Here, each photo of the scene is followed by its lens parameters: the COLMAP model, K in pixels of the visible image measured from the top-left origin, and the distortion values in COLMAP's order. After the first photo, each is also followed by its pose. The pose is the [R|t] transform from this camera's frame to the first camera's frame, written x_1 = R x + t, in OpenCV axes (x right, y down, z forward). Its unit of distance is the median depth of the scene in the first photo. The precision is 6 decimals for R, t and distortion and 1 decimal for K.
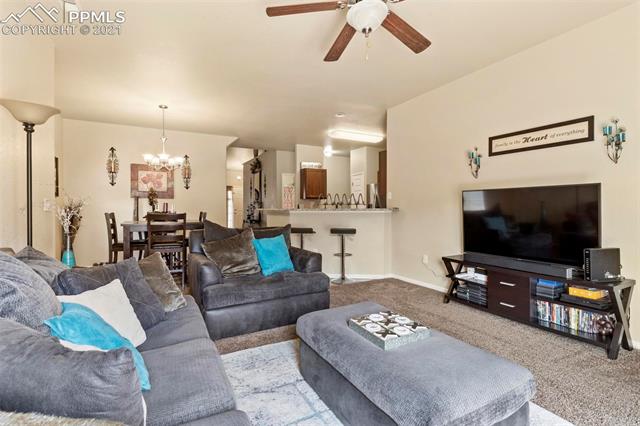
lens RADIAL K [[309.8, 0, 321.2], [0, 309.8, 212.0], [0, 0, 1]] dist [-0.000076, 0.000081]
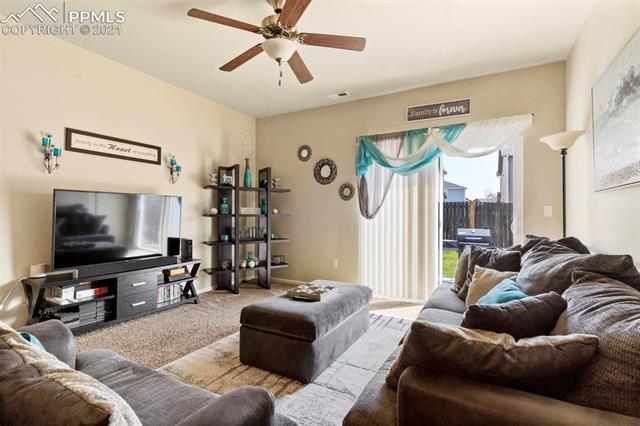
lens RADIAL K [[309.8, 0, 321.2], [0, 309.8, 212.0], [0, 0, 1]] dist [-0.000076, 0.000081]
pose [[-0.545231, 0.003357, 0.838279, -0.685338], [0.005656, 0.999984, -0.000326, -0.011623], [-0.838267, 0.004564, -0.545241, 1.134014]]
